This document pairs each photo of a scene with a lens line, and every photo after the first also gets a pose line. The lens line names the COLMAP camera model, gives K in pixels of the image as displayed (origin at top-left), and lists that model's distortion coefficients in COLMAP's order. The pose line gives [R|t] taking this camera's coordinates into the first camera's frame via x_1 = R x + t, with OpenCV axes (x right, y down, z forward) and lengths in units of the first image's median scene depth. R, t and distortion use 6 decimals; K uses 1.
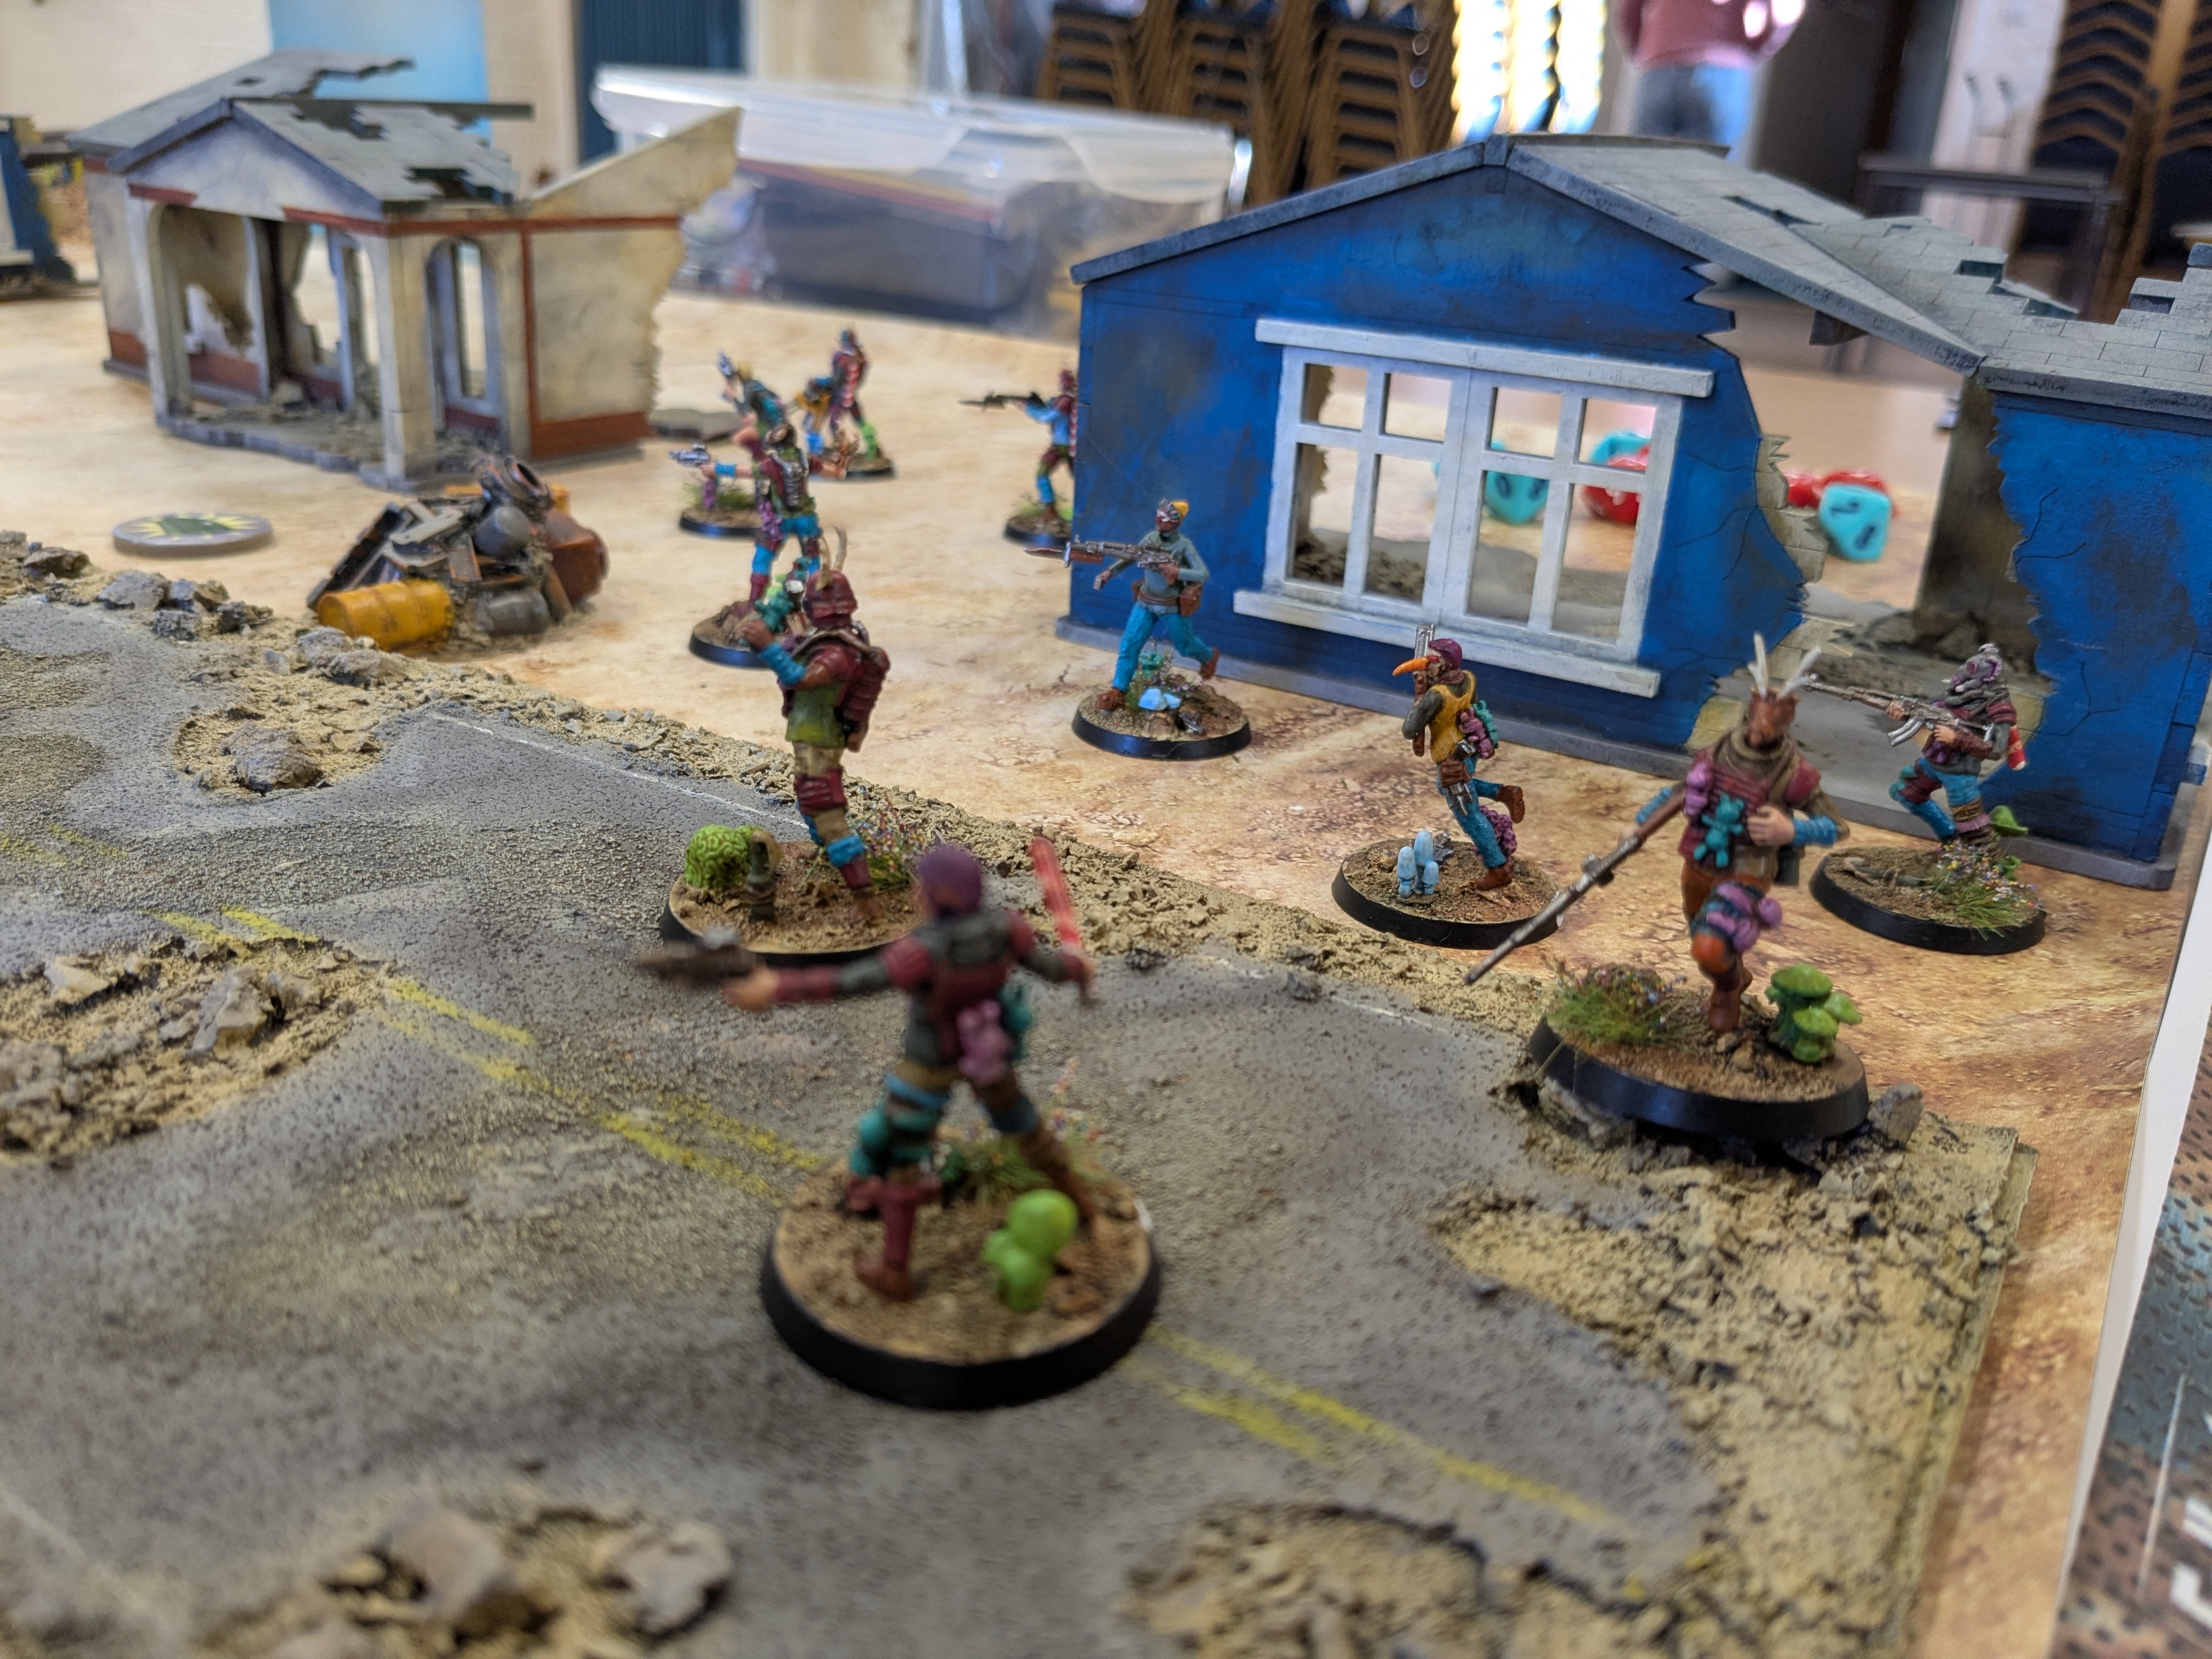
lens RADIAL K [[1871.0, 0, 1102.4], [0, 1871.0, 840.9], [0, 0, 1]] dist [-0.014887, -0.019335]
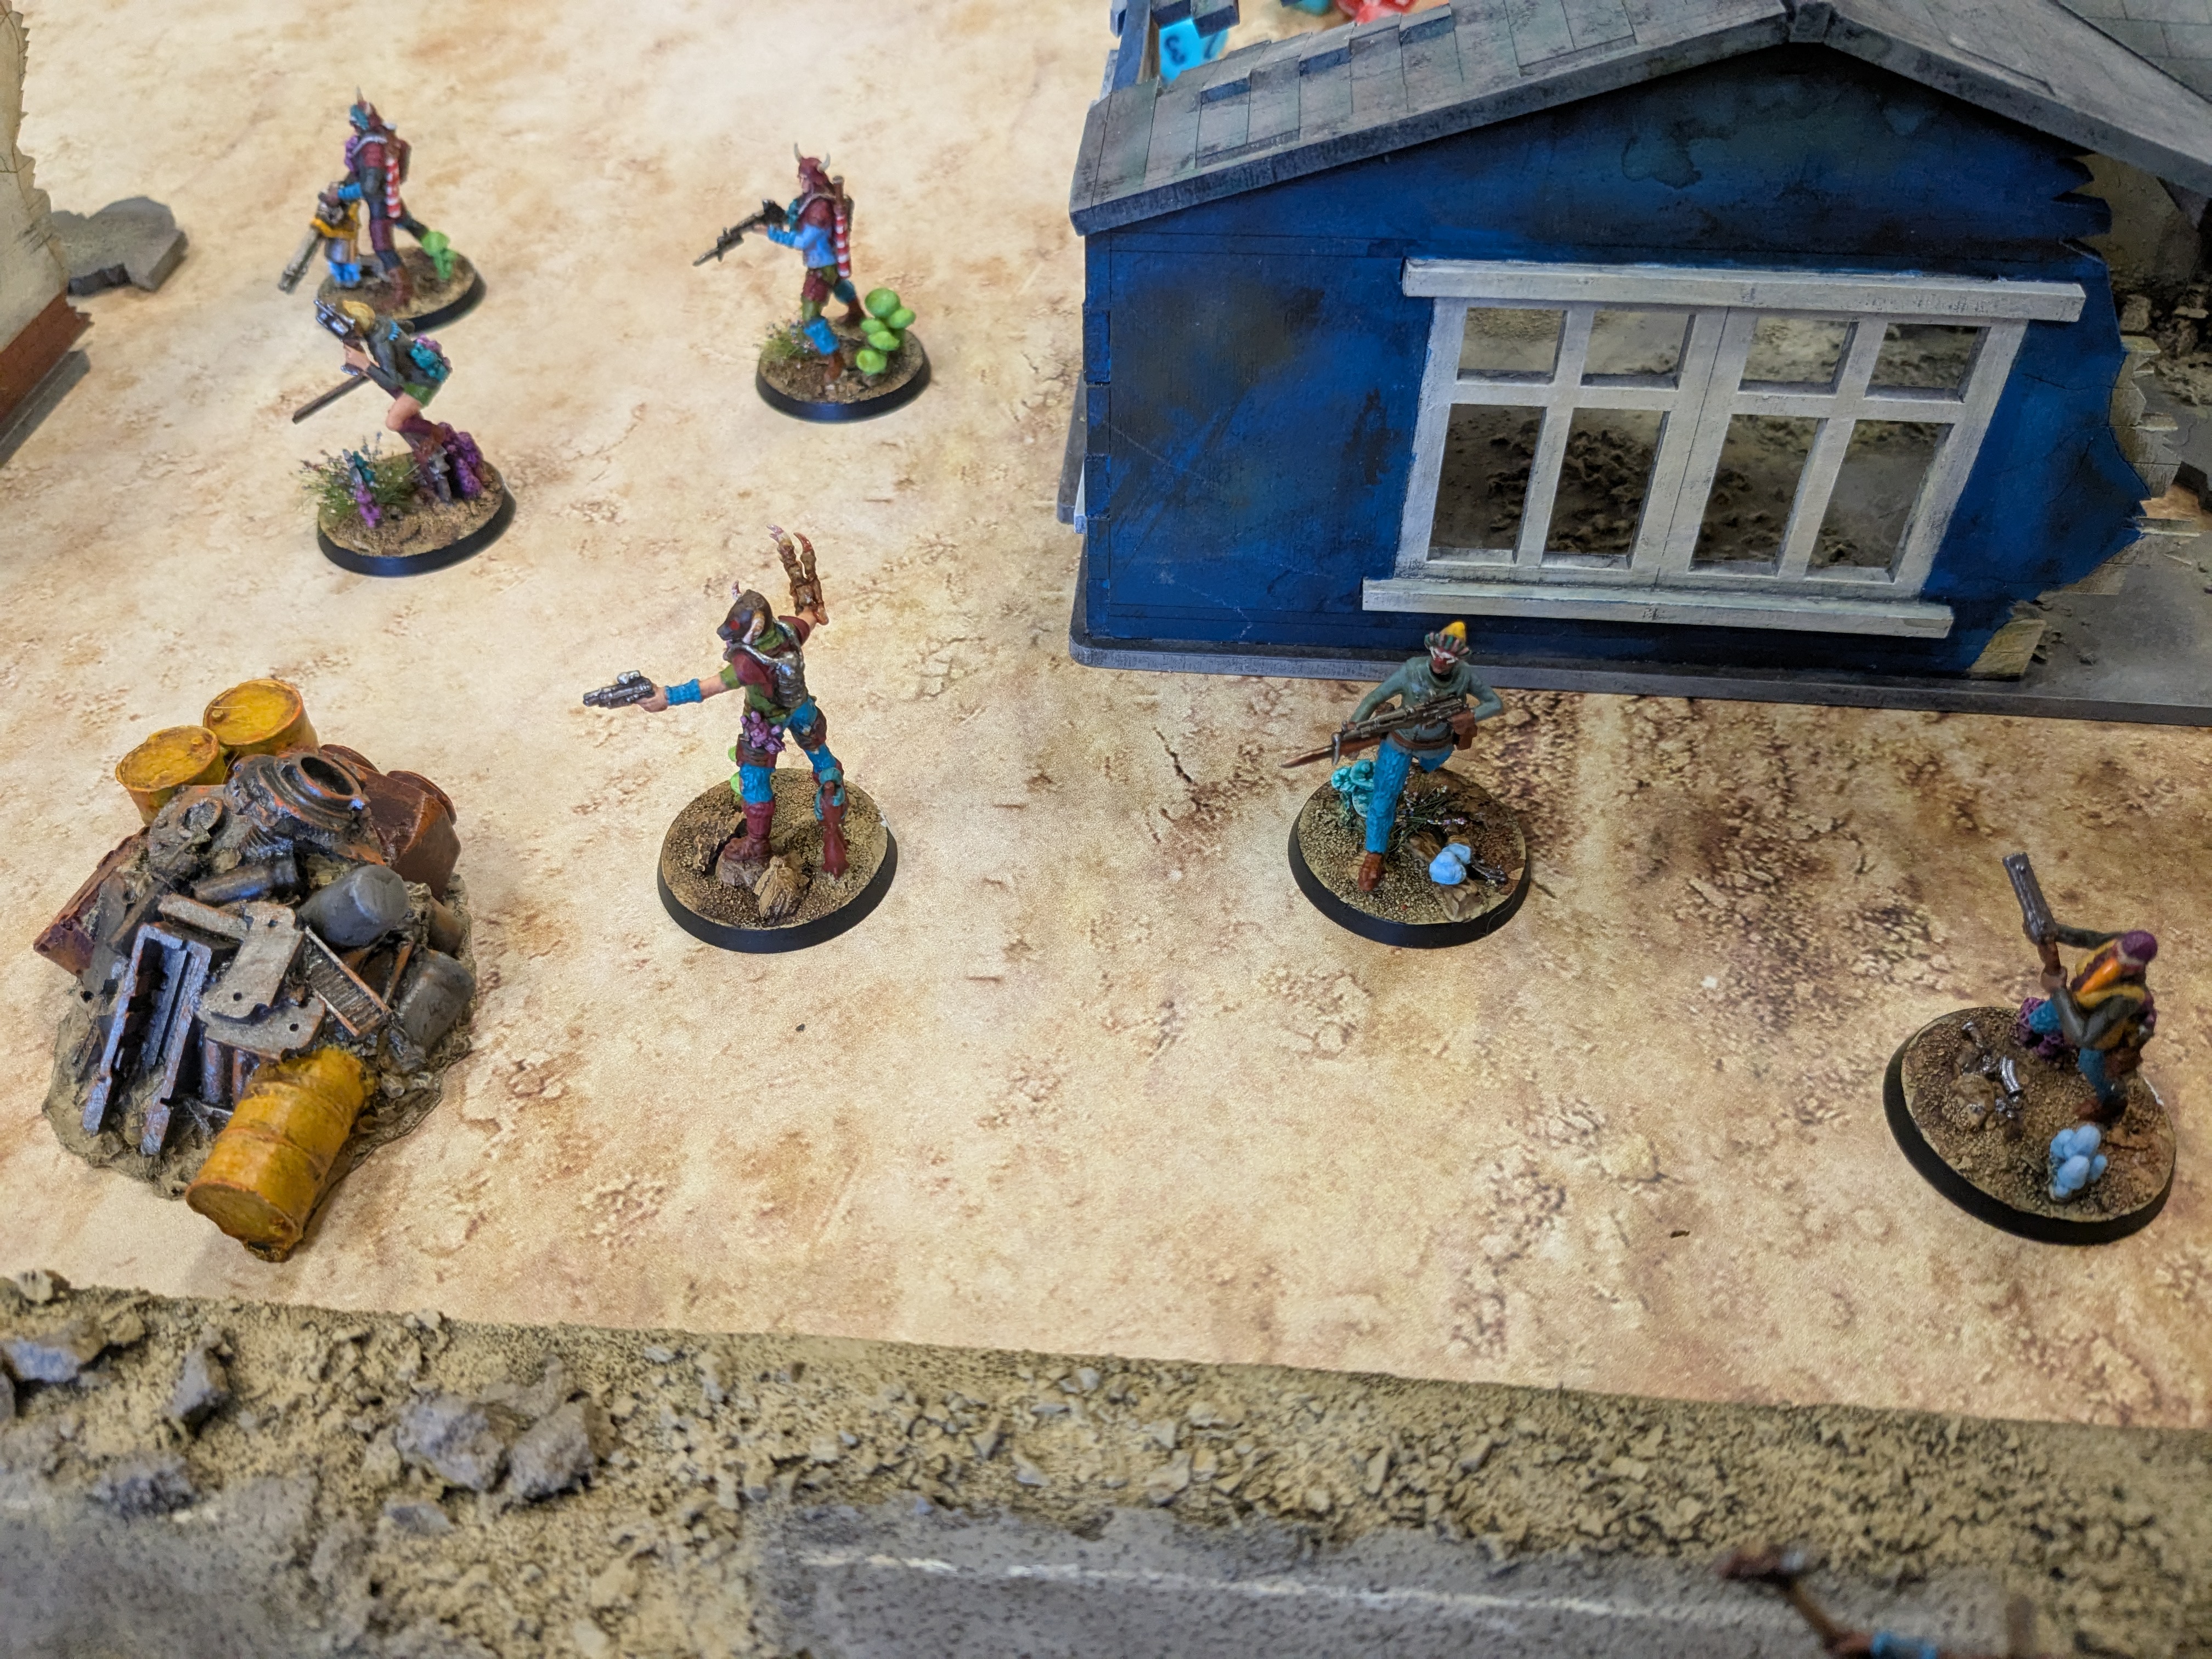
lens RADIAL K [[1871.0, 0, 1107.7], [0, 1871.0, 819.3], [0, 0, 1]] dist [-0.014887, -0.019335]
pose [[0.877906, -0.378183, 0.293698, -0.287264], [0.227159, 0.868885, 0.439816, -0.425416], [-0.421521, -0.319401, 0.848707, 0.397617]]
